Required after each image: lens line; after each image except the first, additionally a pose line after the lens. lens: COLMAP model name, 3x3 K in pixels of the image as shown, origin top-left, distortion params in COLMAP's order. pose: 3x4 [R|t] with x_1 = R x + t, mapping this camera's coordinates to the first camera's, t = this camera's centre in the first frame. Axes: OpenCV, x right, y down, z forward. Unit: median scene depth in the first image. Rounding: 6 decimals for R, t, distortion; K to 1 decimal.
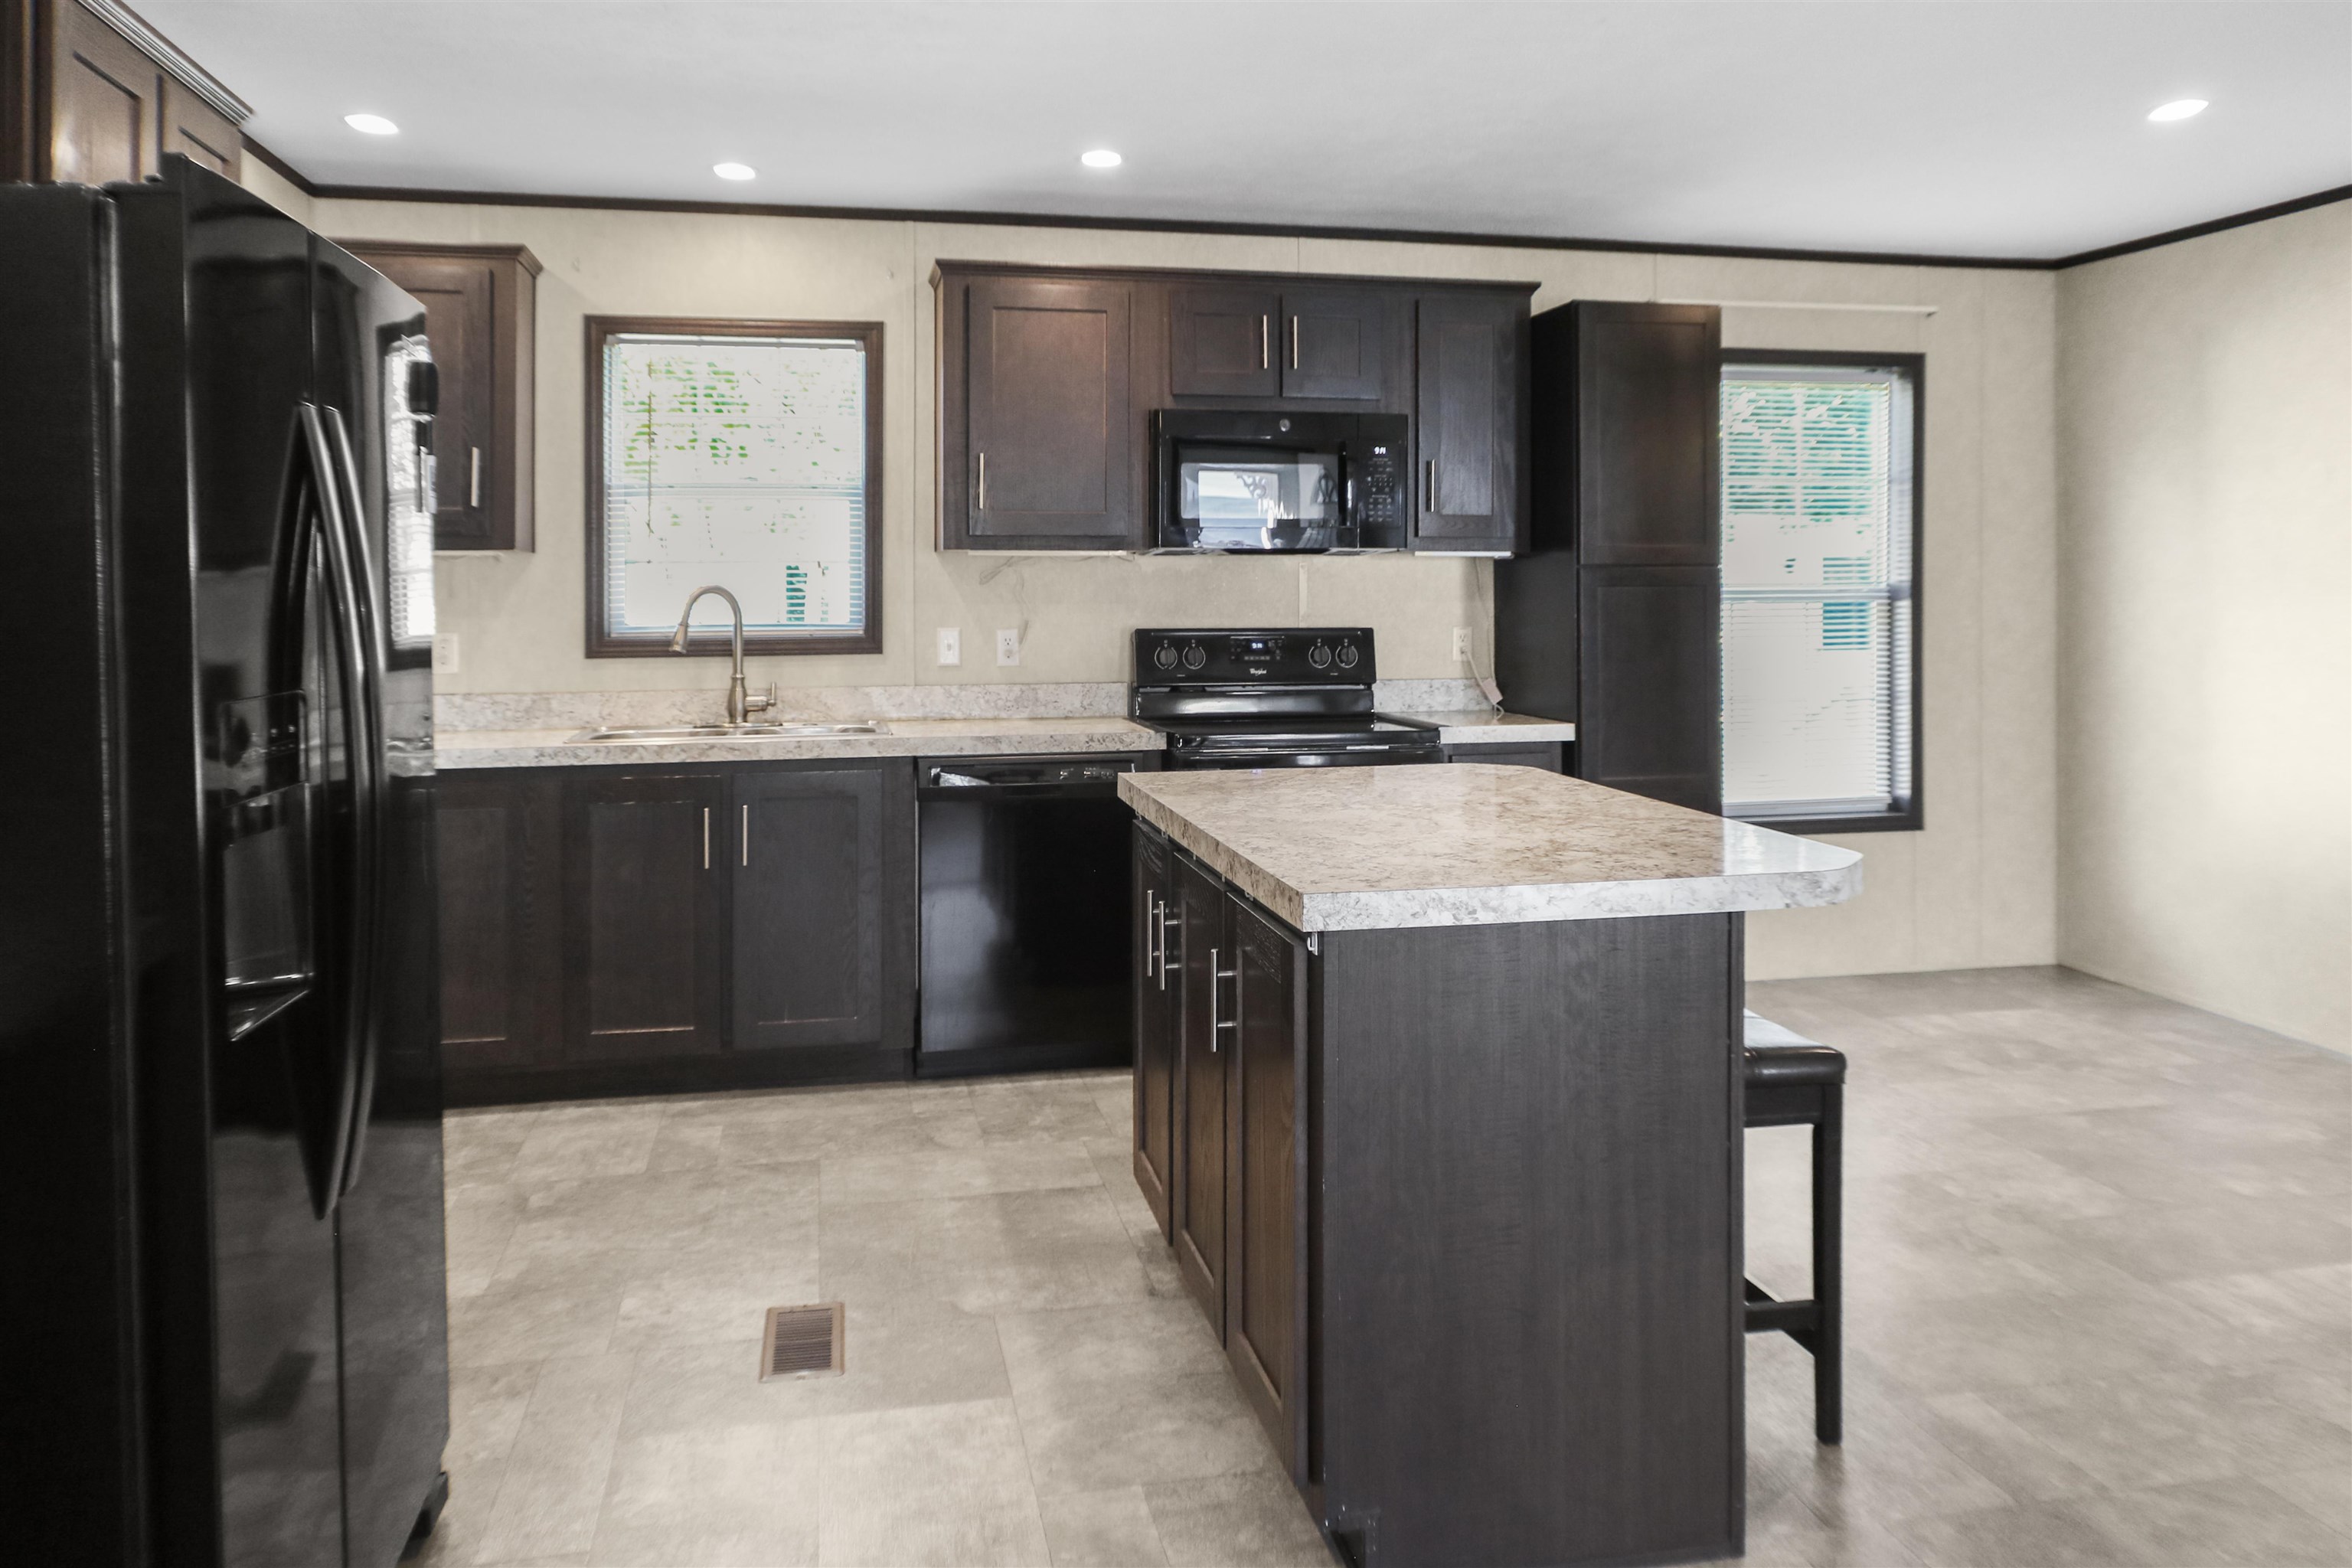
lens RADIAL K [[1670.4, 0, 1176.8], [0, 1670.4, 586.7], [0, 0, 1]] dist [0.000776, 0.002635]
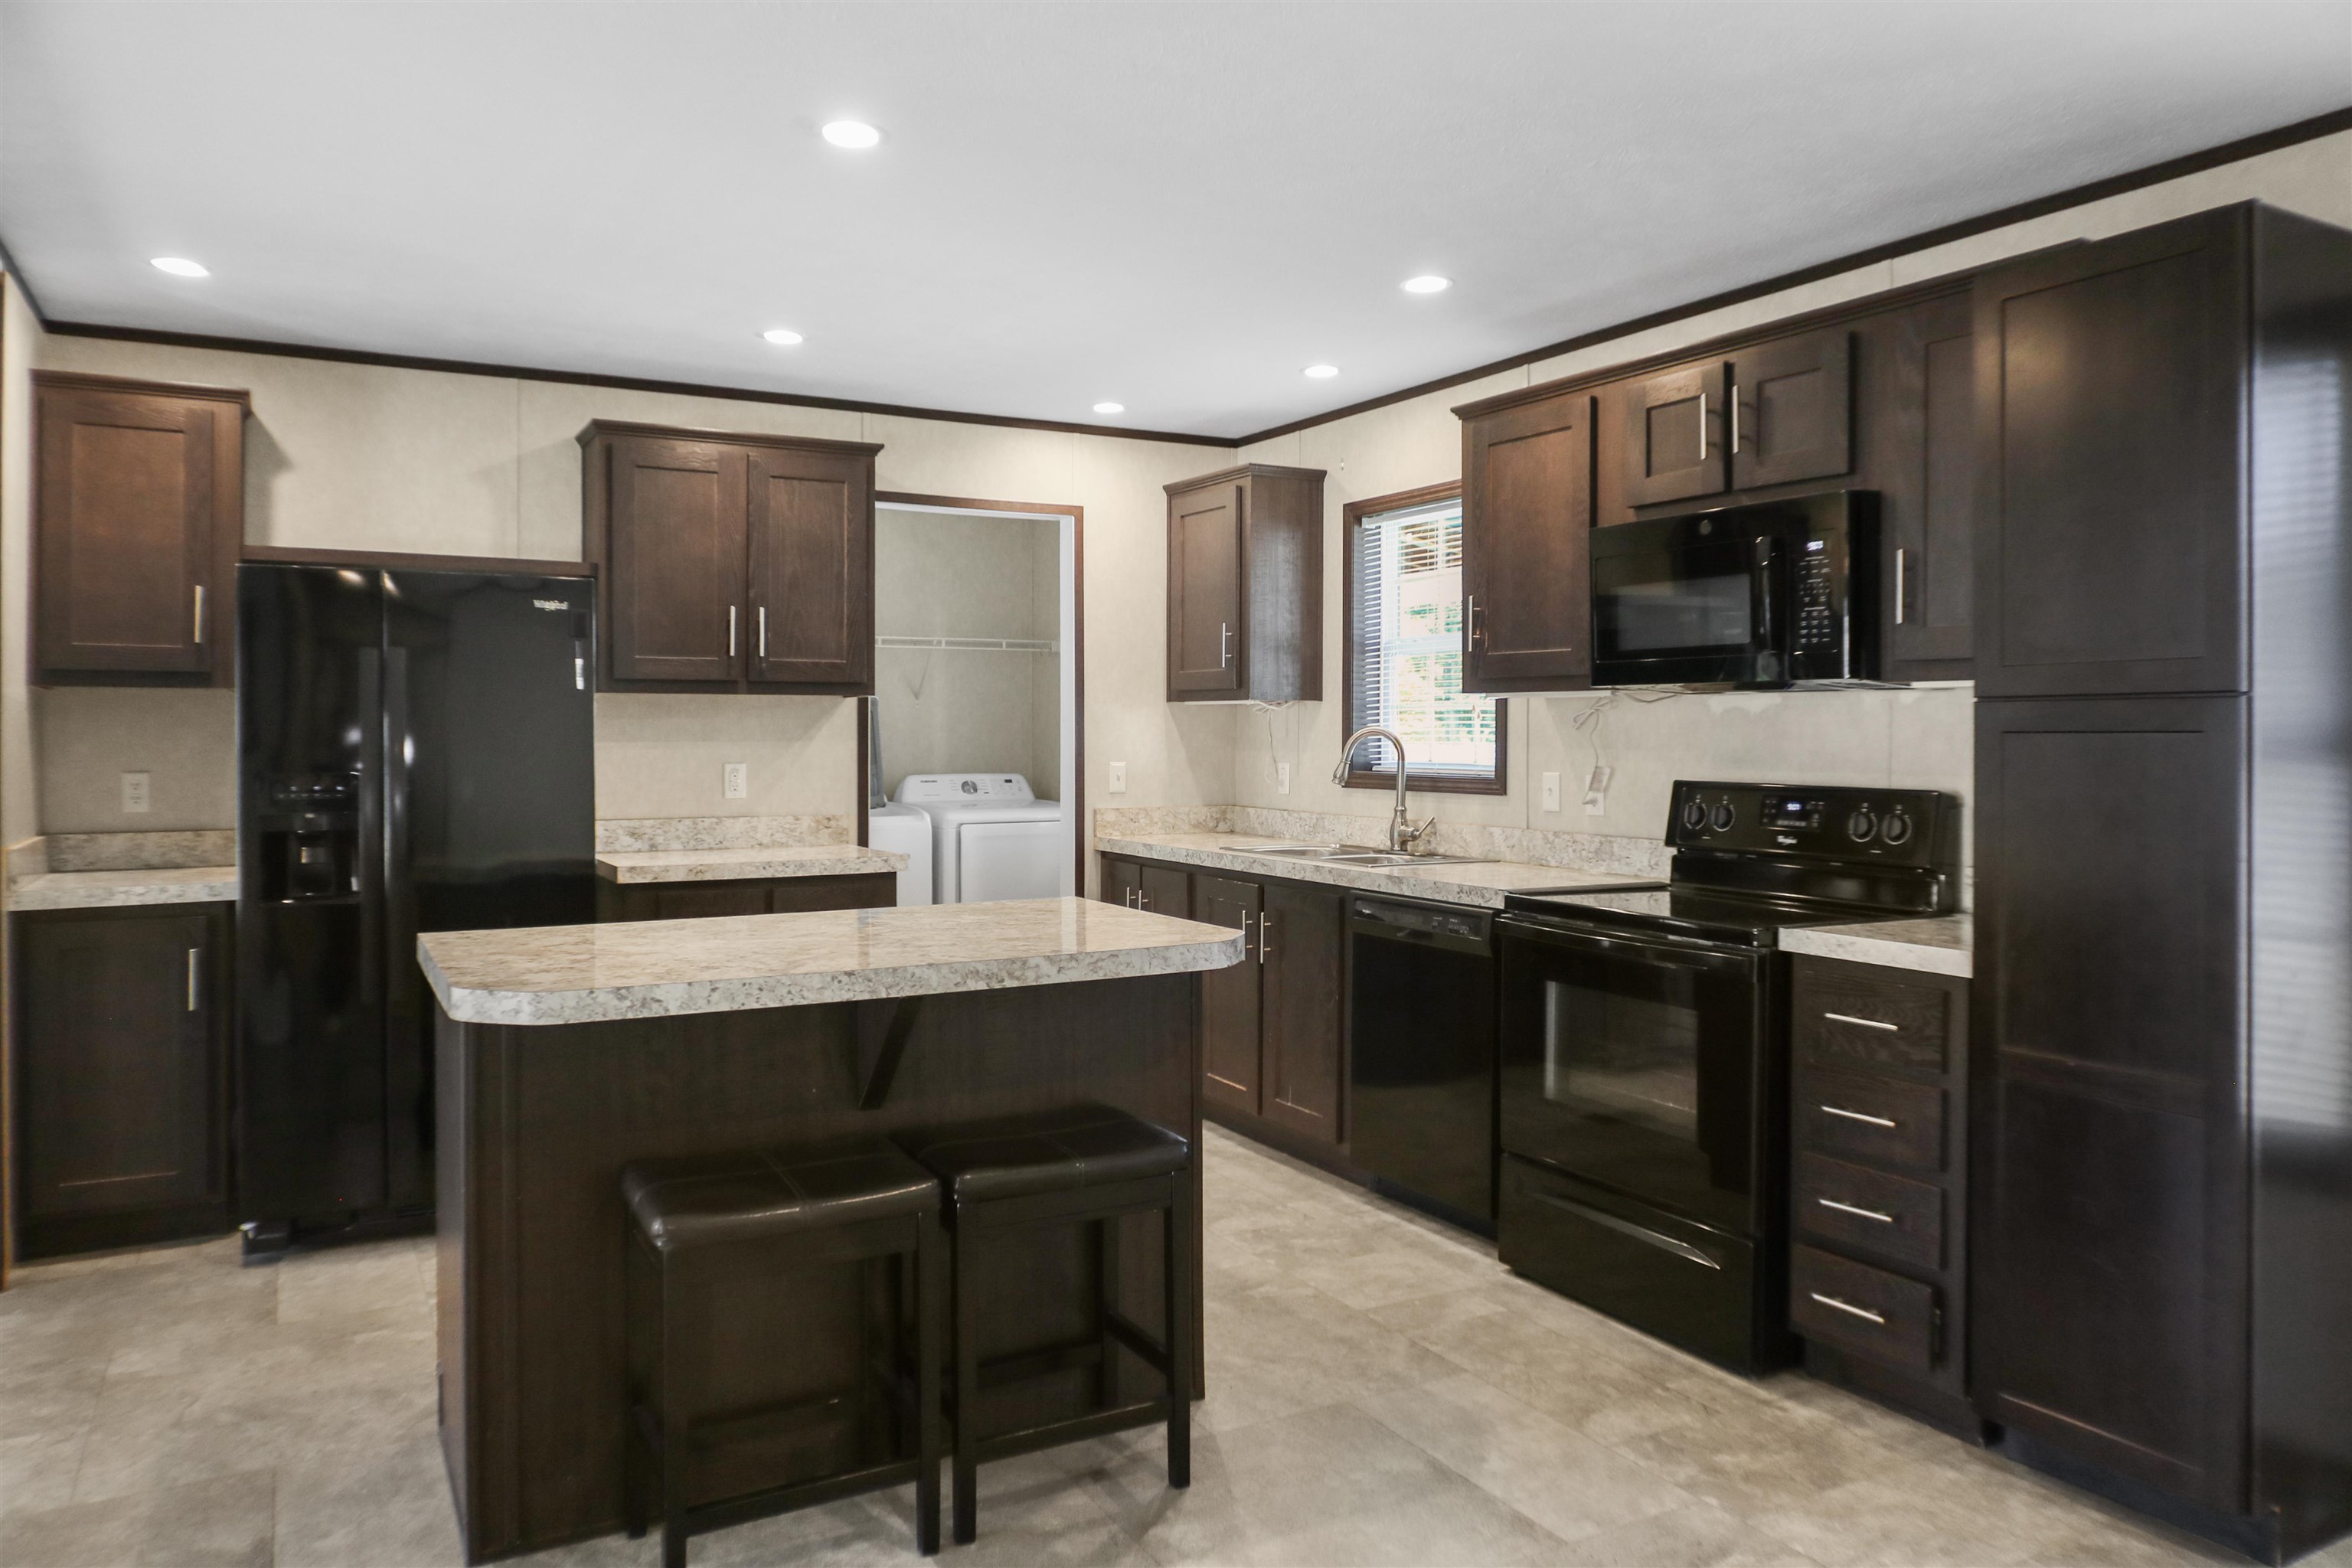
lens RADIAL K [[1594.9, 0, 1168.5], [0, 1594.9, 746.8], [0, 0, 1]] dist [-0.016934, 0.003676]
pose [[0.298401, 0.014558, -0.954330, 0.705514], [-0.003305, 0.999893, 0.014220, -0.002576], [0.954435, -0.001089, 0.298417, 0.525369]]
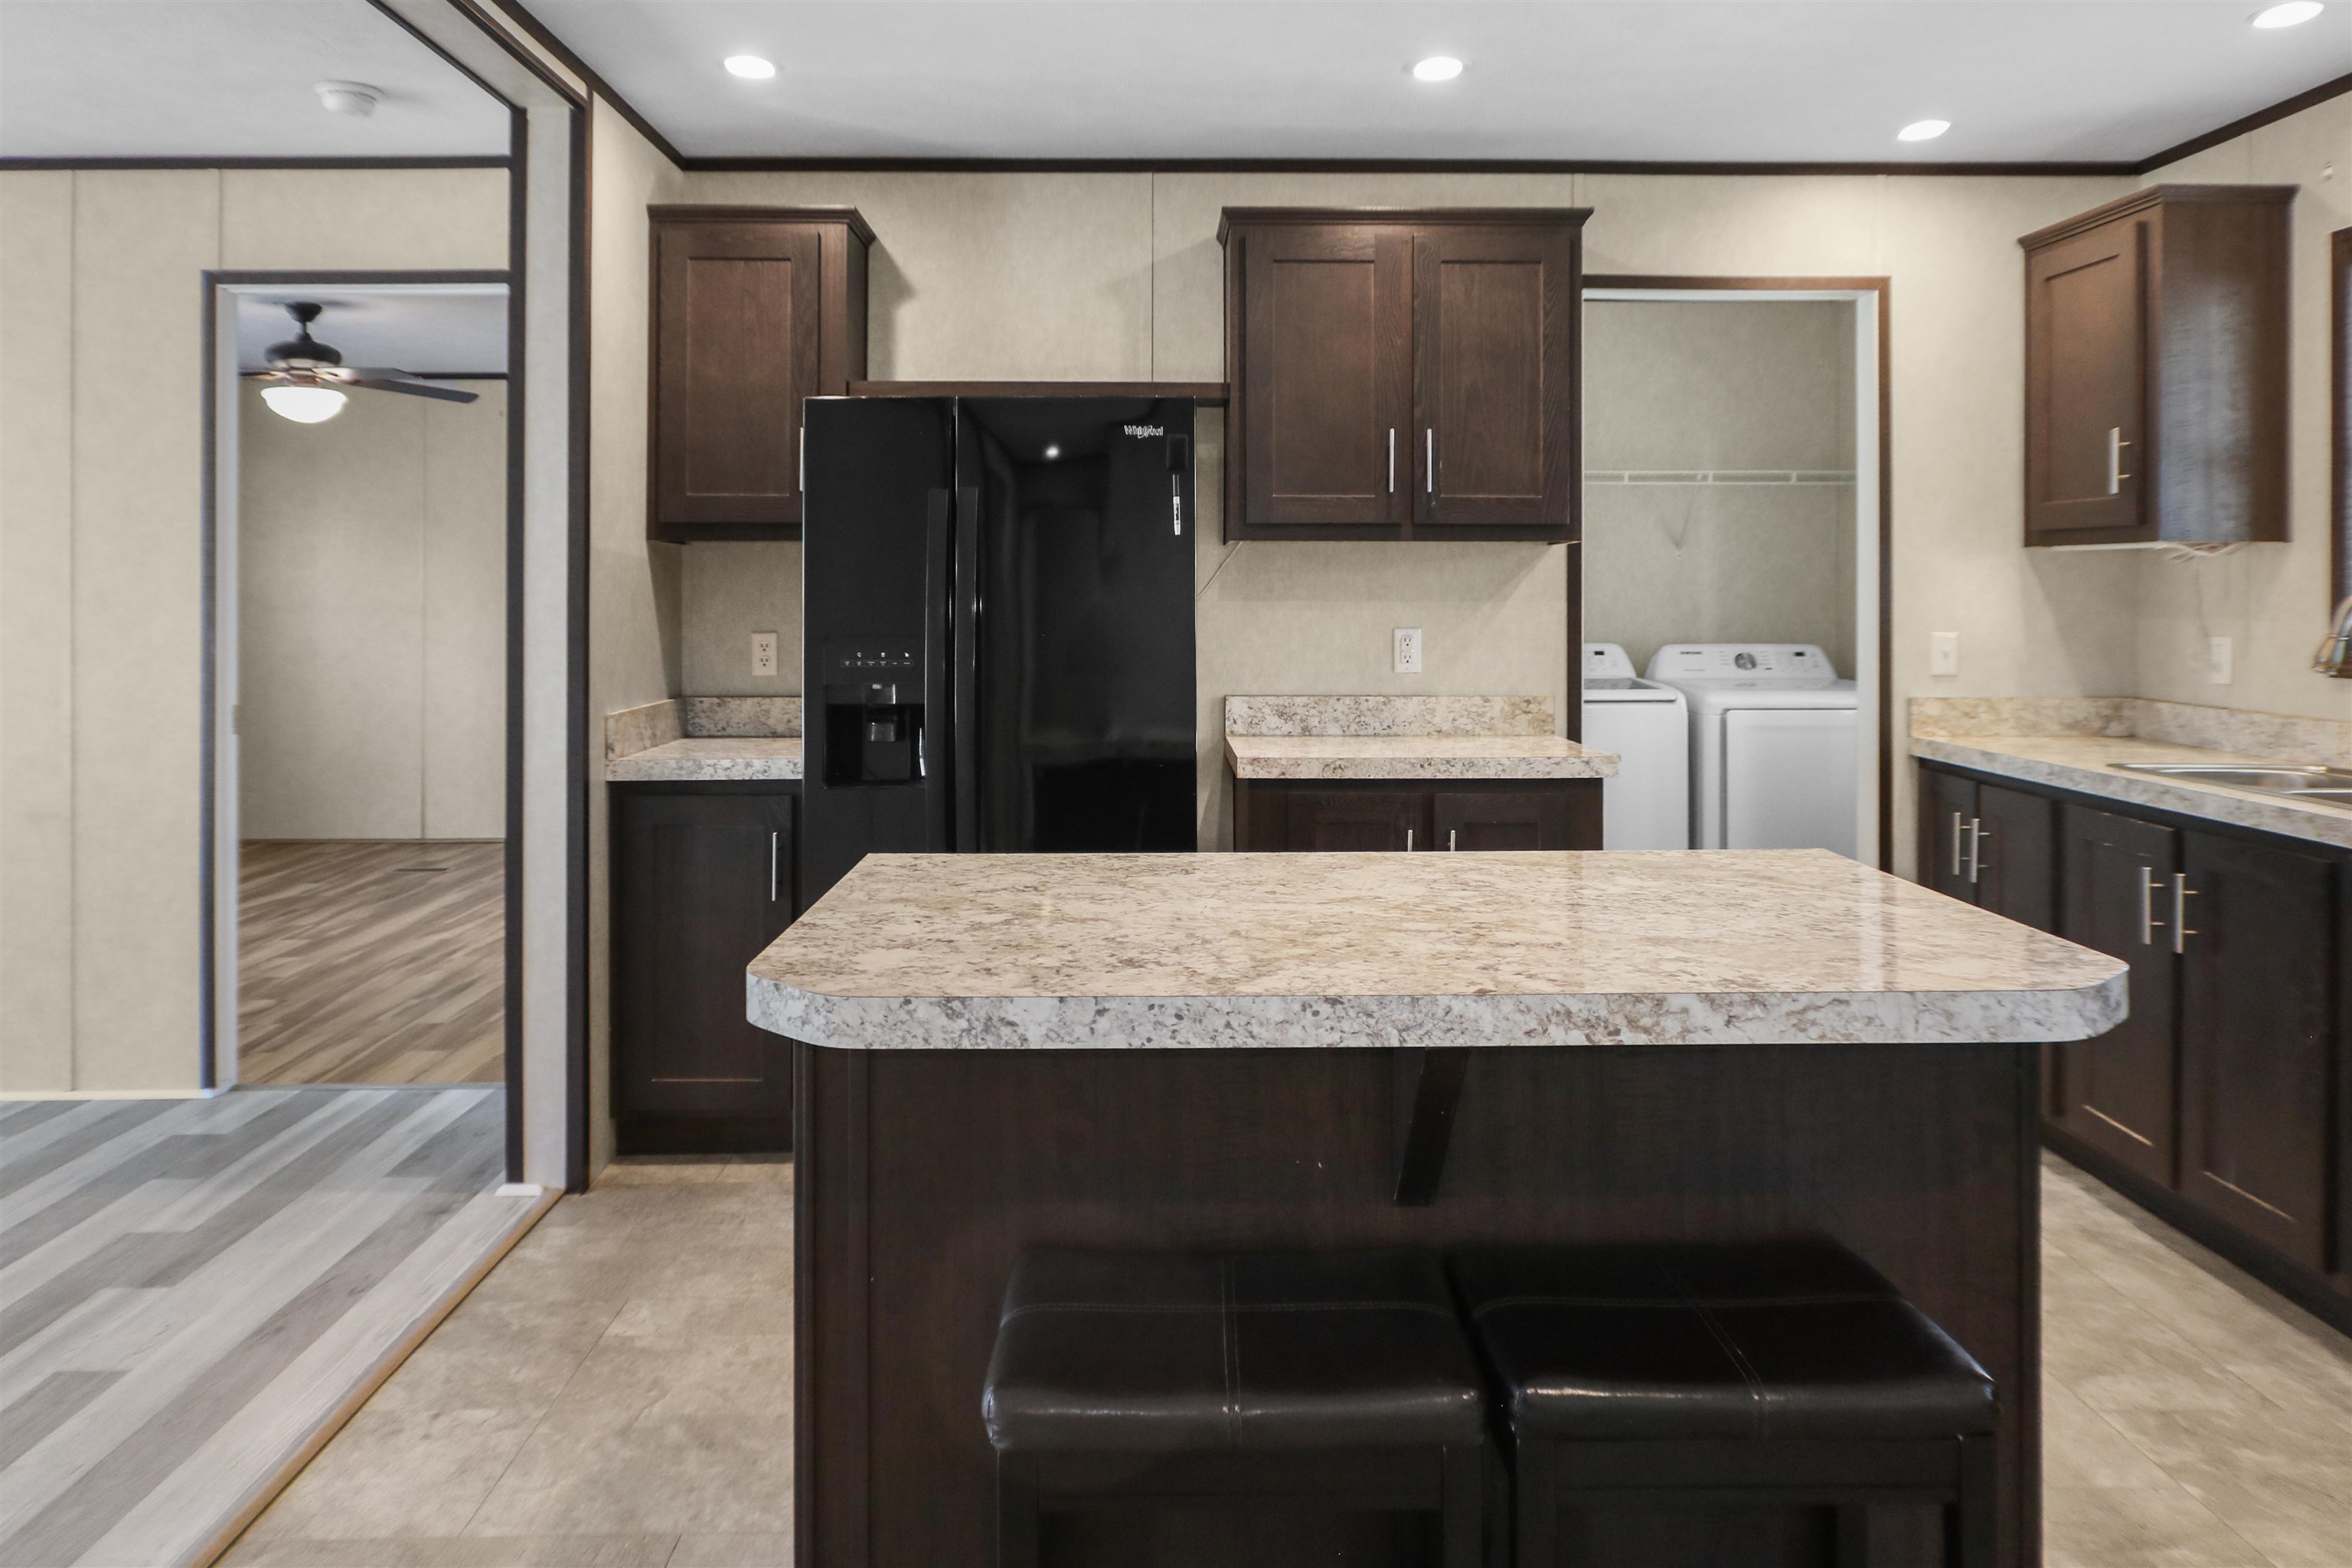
lens RADIAL K [[1662.7, 0, 1164.4], [0, 1662.7, 587.8], [0, 0, 1]] dist [-0.001934, 0.000207]
pose [[-0.192119, 0.003735, -0.981365, 0.495016], [-0.001129, 0.999991, 0.004027, -0.000669], [0.981371, 0.001882, -0.192113, 0.610565]]
